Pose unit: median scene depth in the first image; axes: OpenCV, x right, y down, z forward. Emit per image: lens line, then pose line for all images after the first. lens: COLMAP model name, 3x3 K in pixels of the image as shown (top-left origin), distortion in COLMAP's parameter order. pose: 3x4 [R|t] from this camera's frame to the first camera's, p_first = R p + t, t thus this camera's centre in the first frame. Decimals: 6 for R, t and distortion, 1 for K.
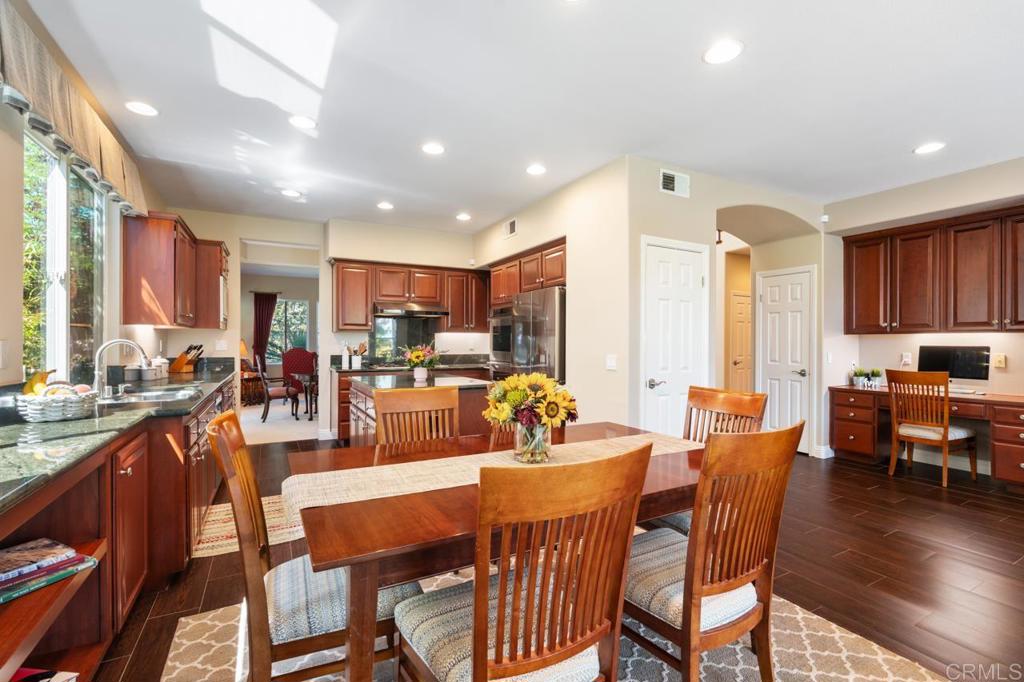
lens RADIAL K [[450.5, 0, 512.0], [0, 450.5, 341.0], [0, 0, 1]] dist [0.000224, 0.000008]
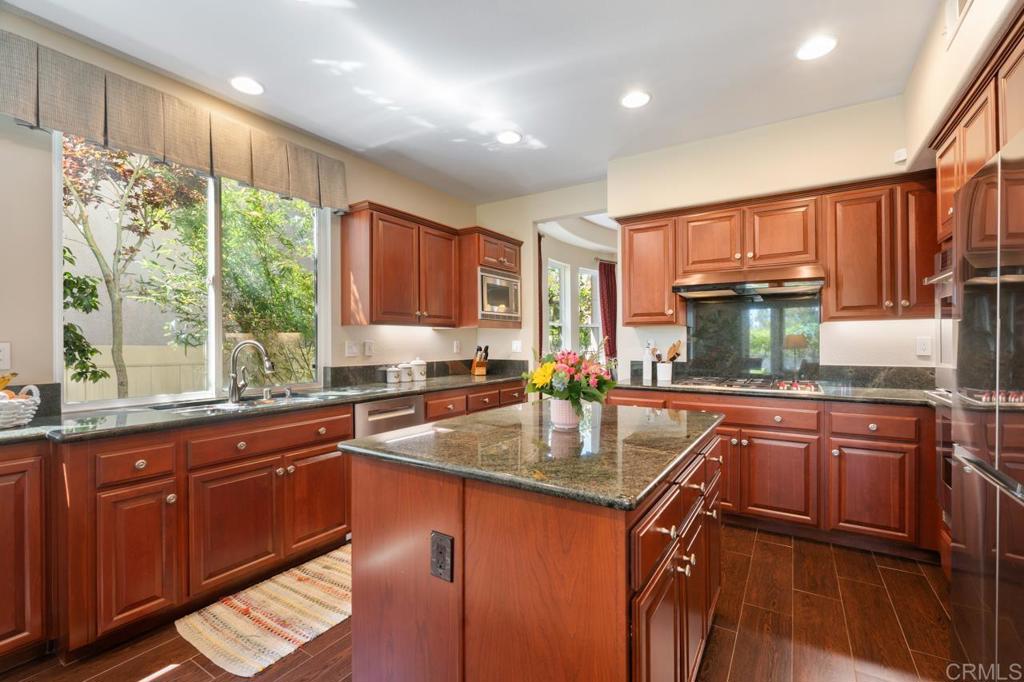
lens RADIAL K [[450.5, 0, 512.0], [0, 450.5, 341.0], [0, 0, 1]] dist [0.000224, 0.000008]
pose [[0.496057, -0.005428, -0.868273, 0.134586], [0.008094, 0.999966, -0.001627, 0.000851], [0.868252, -0.006220, 0.496084, 0.615181]]
